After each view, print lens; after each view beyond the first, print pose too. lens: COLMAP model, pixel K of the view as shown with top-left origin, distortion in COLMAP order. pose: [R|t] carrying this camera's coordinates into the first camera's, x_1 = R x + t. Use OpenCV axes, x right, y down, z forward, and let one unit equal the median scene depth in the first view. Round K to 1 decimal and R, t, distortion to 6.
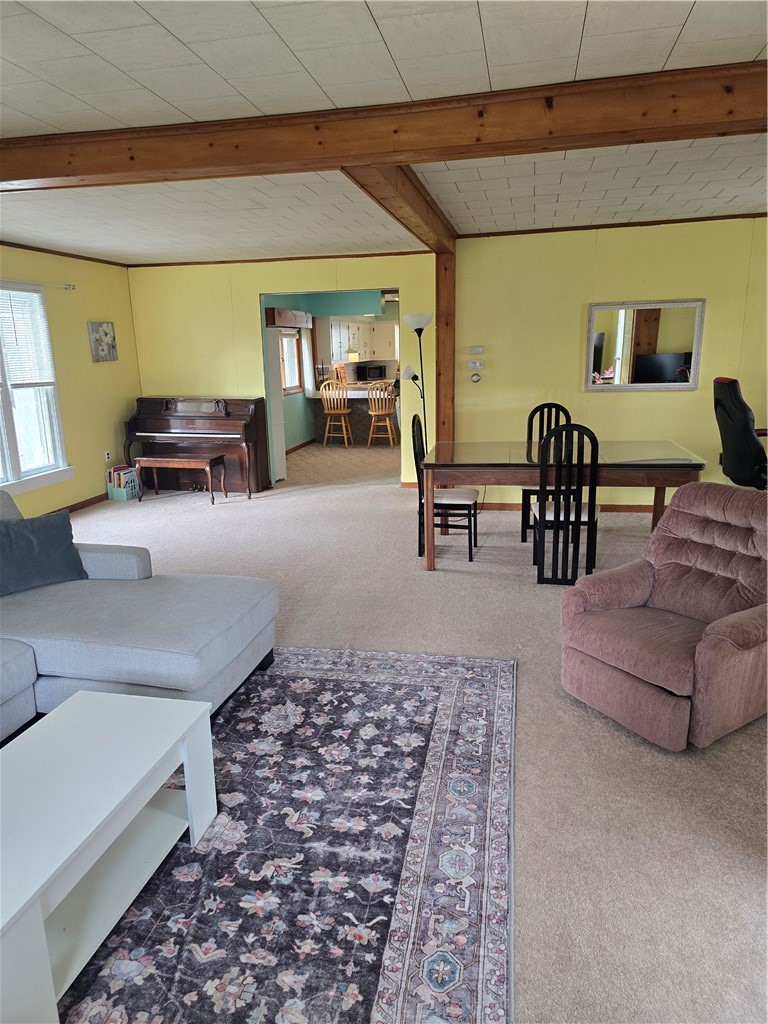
lens RADIAL K [[684.2, 0, 379.9], [0, 684.2, 511.7], [0, 0, 1]] dist [0.058226, -0.058769]
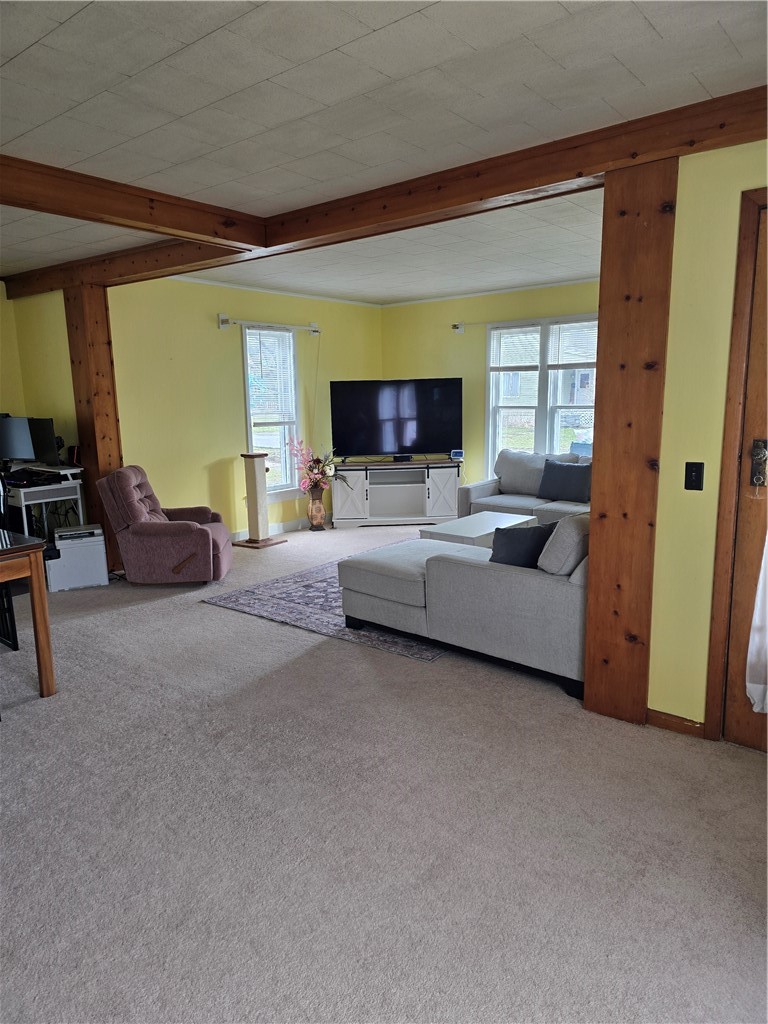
lens RADIAL K [[684.2, 0, 380.8], [0, 684.2, 518.2], [0, 0, 1]] dist [0.058226, -0.058769]
pose [[-0.891282, -0.040389, 0.451648, -0.978474], [0.147350, 0.916174, 0.372710, -0.529622], [-0.428841, 0.398740, -0.810618, 2.439897]]
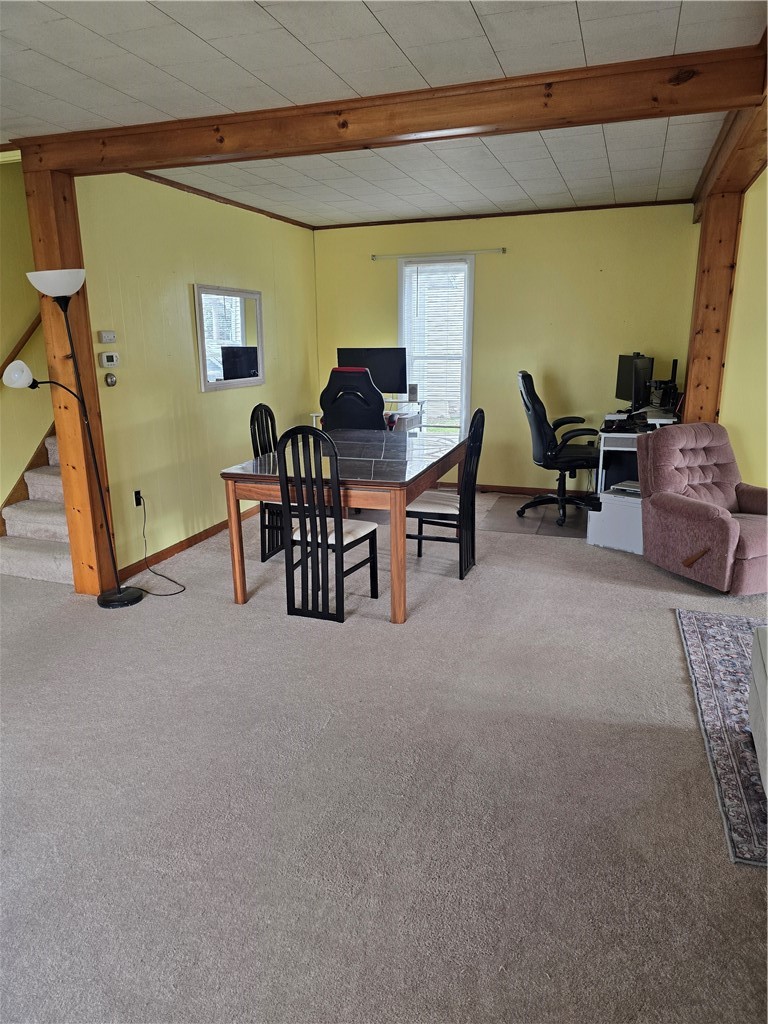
lens RADIAL K [[684.2, 0, 366.8], [0, 684.2, 515.2], [0, 0, 1]] dist [0.058226, -0.058769]
pose [[0.143788, -0.225582, 0.963555, -1.138246], [0.243431, 0.951817, 0.186508, -0.317447], [-0.959201, 0.207742, 0.191773, 1.554248]]
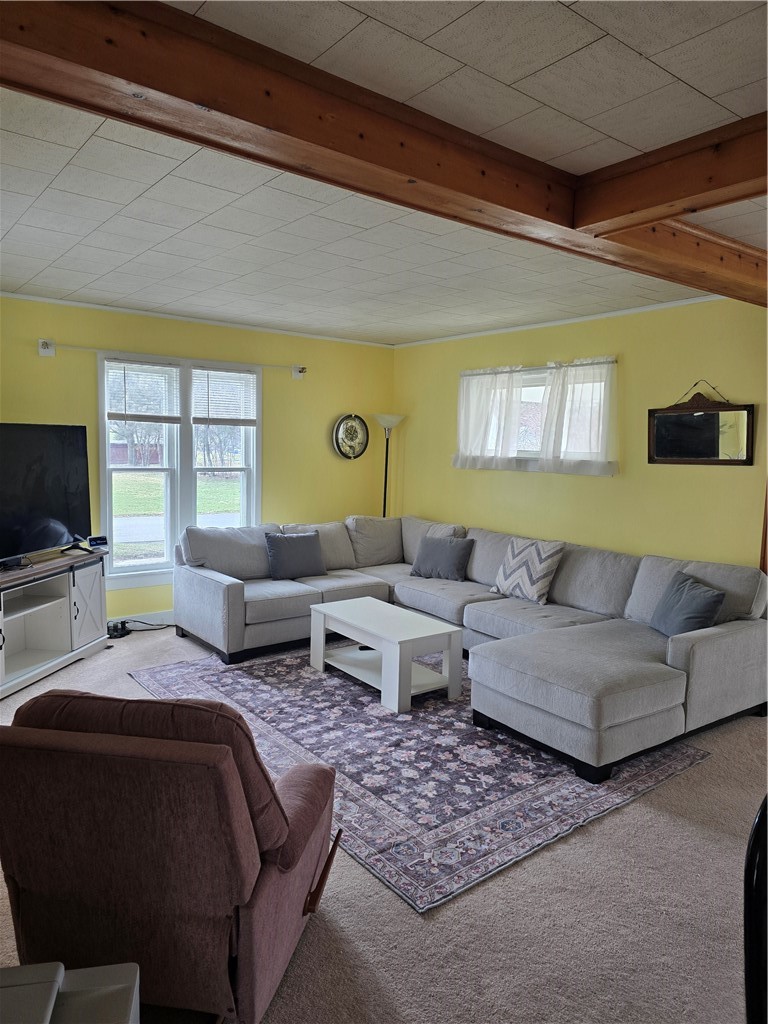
lens RADIAL K [[684.2, 0, 378.0], [0, 684.2, 508.0], [0, 0, 1]] dist [0.058226, -0.058769]
pose [[-0.647158, 0.083759, -0.757741, 0.870961], [-0.188742, 0.945400, 0.265700, -0.395140], [0.738623, 0.314967, -0.596014, 1.565247]]
